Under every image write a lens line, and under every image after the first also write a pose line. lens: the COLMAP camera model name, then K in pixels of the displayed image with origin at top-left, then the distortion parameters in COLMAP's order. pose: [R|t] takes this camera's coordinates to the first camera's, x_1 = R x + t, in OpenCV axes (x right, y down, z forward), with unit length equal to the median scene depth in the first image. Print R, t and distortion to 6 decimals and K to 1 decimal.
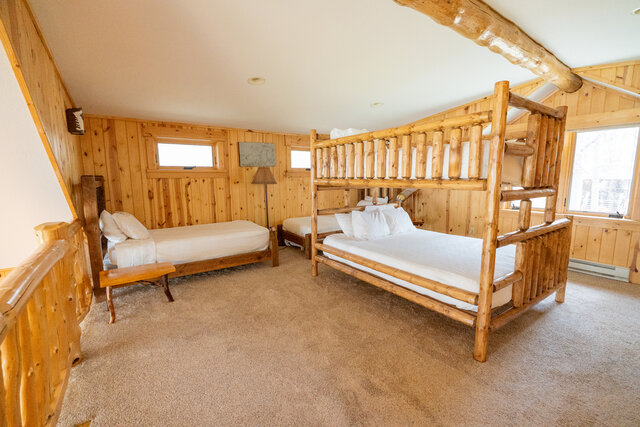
lens RADIAL K [[283.5, 0, 321.0], [0, 283.5, 213.9], [0, 0, 1]] dist [-0.005386, 0.000087]
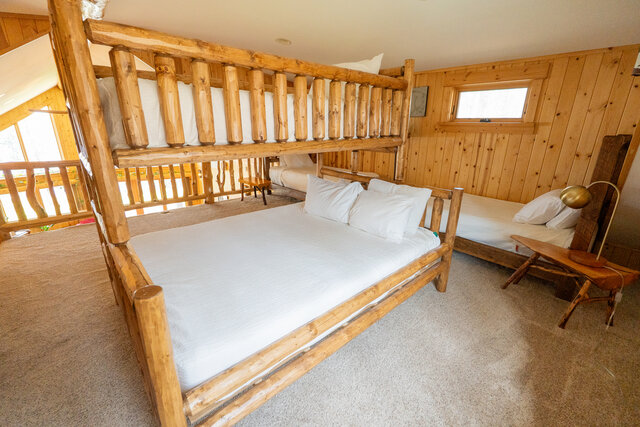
lens RADIAL K [[283.5, 0, 321.0], [0, 283.5, 213.9], [0, 0, 1]] dist [-0.005386, 0.000087]
pose [[0.124520, 0.303519, -0.944654, 0.425444], [-0.153245, 0.946523, 0.283920, -0.061478], [0.980312, 0.109409, 0.164374, 0.416040]]
